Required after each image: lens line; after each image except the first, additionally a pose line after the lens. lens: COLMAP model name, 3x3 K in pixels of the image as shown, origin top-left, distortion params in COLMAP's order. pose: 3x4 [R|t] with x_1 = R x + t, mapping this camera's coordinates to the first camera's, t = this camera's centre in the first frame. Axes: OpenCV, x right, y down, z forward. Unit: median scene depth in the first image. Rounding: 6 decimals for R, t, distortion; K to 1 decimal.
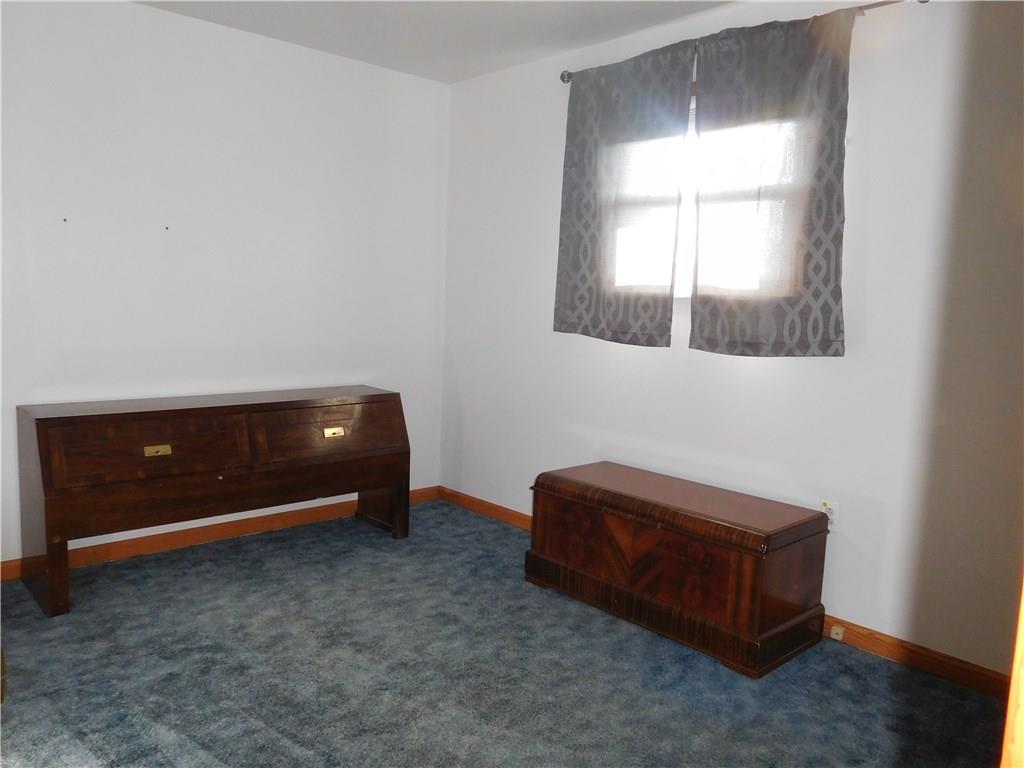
lens RADIAL K [[778.1, 0, 512.0], [0, 778.1, 384.0], [0, 0, 1]] dist [-0.004019, -0.005713]
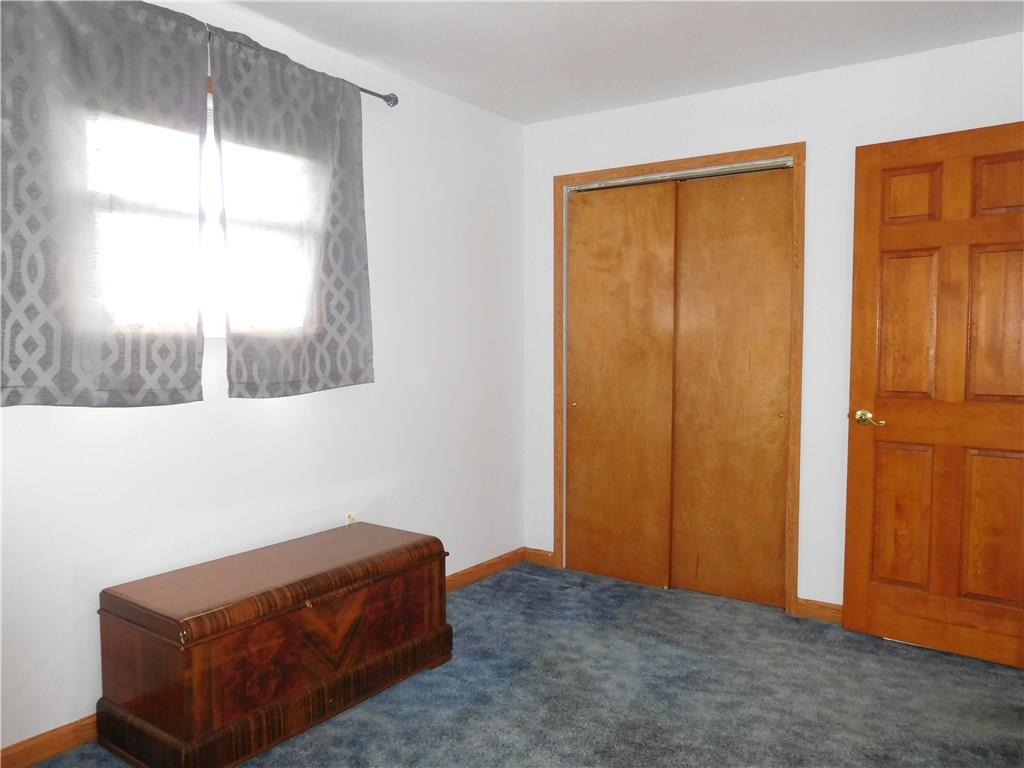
lens RADIAL K [[778.1, 0, 512.0], [0, 778.1, 384.0], [0, 0, 1]] dist [-0.004019, -0.005713]
pose [[-0.214065, -0.088981, 0.972758, -0.655062], [0.112237, 0.987006, 0.114983, -0.124315], [-0.970350, 0.133793, -0.201297, 0.888844]]
